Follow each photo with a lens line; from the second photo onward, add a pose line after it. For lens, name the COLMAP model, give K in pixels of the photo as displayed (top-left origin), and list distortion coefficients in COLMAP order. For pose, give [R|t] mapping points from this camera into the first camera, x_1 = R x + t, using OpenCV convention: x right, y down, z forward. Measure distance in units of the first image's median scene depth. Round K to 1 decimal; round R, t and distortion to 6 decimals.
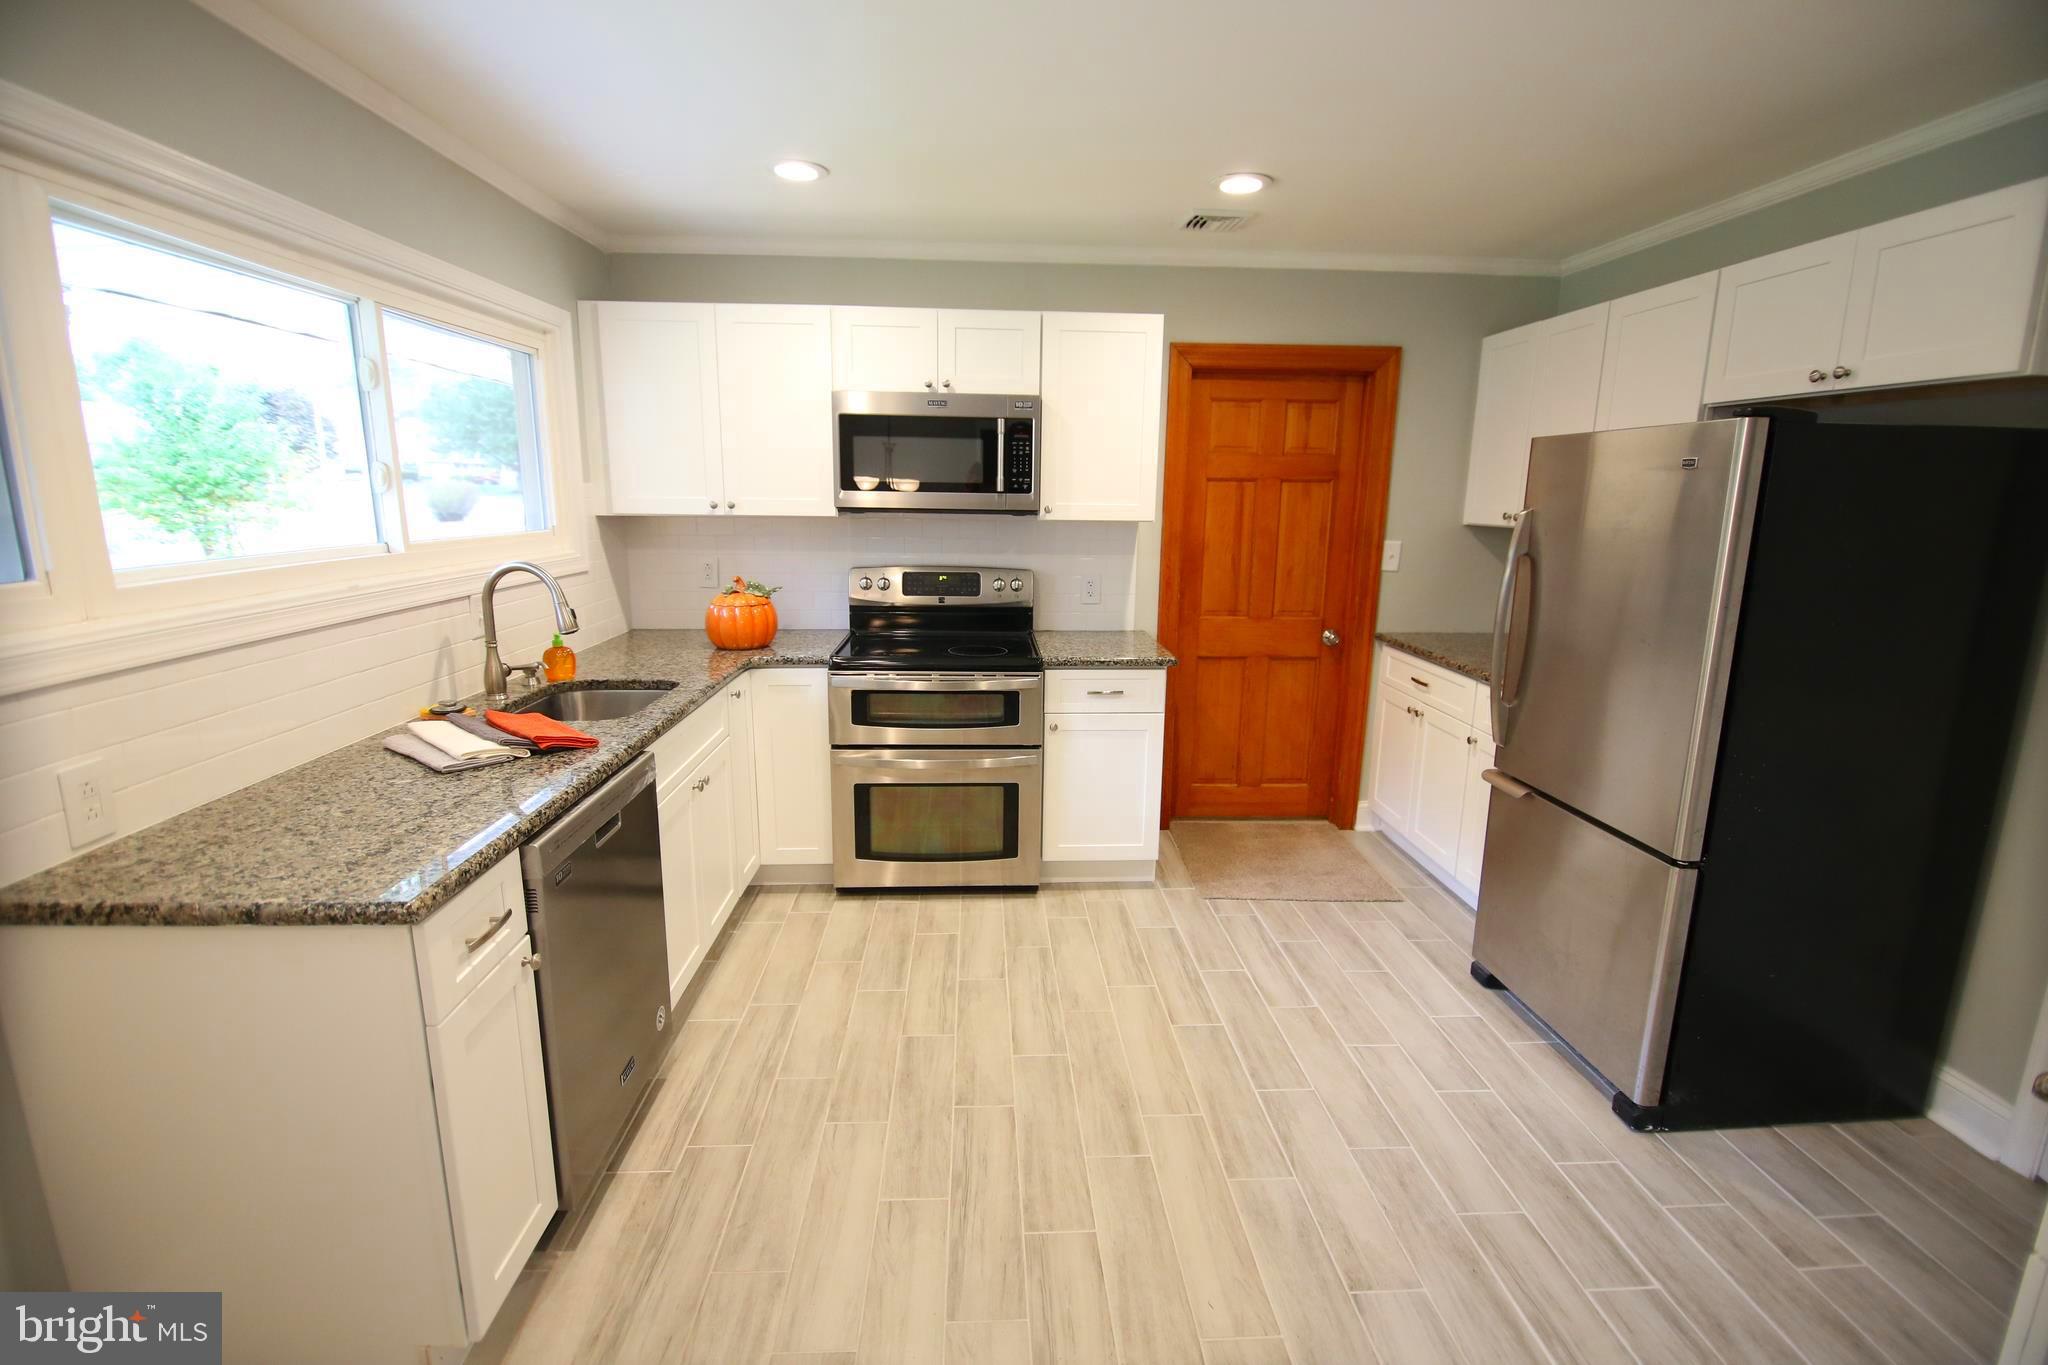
lens RADIAL K [[914.6, 0, 1025.9], [0, 914.6, 681.3], [0, 0, 1]] dist [-0.010155, -0.002609]
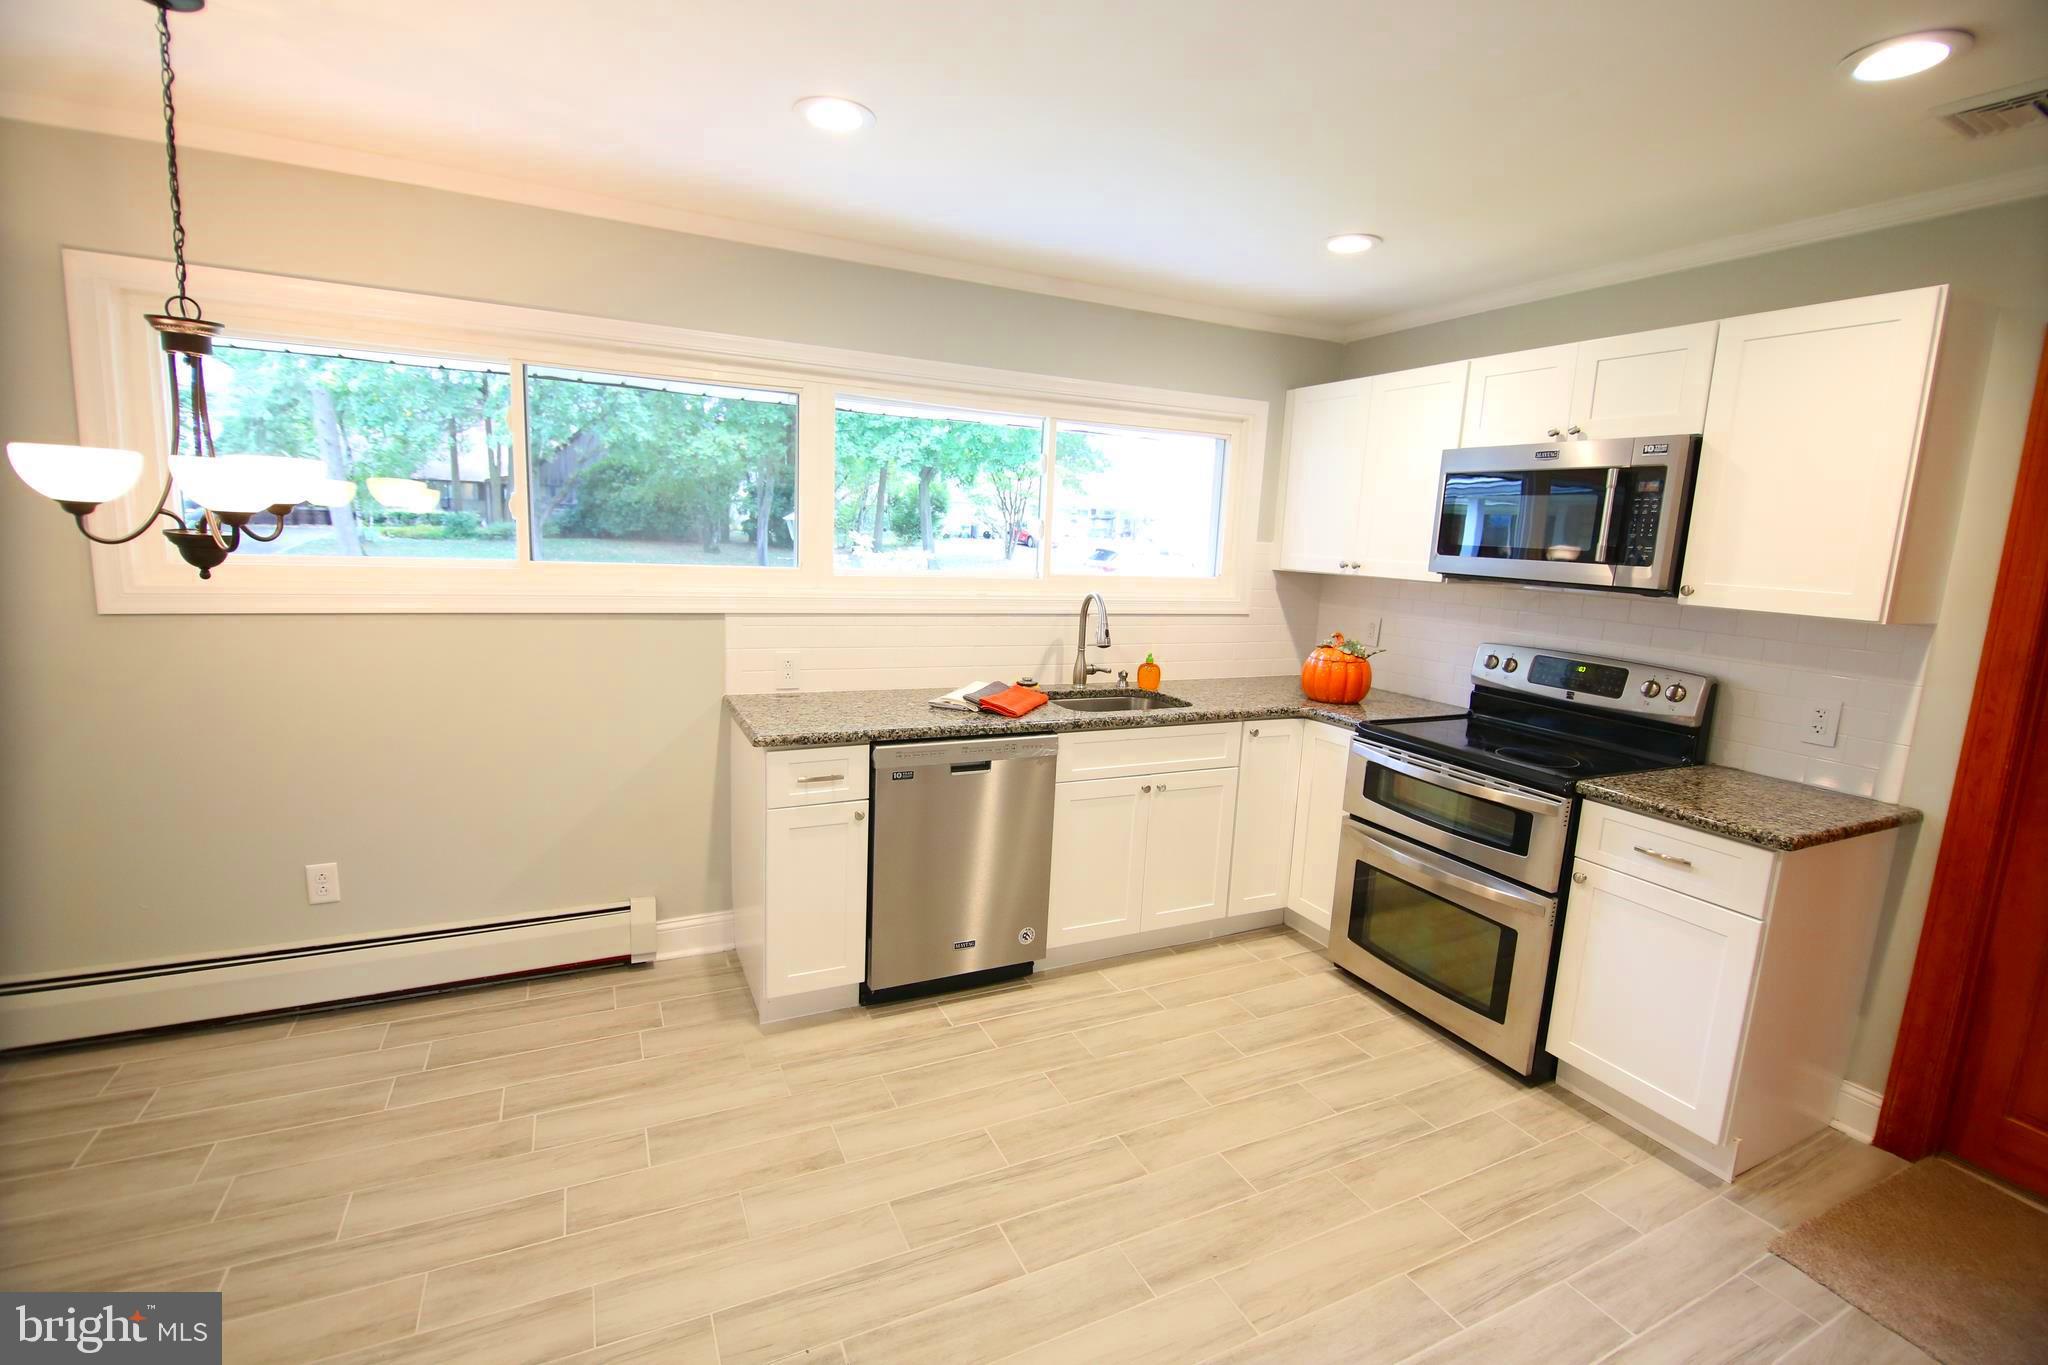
lens RADIAL K [[914.6, 0, 1034.9], [0, 914.6, 679.1], [0, 0, 1]] dist [-0.010155, -0.002609]
pose [[0.381807, 0.152124, -0.911637, 0.514505], [-0.227153, 0.971553, 0.066987, -0.055567], [0.895893, 0.181505, 0.405501, 0.282620]]
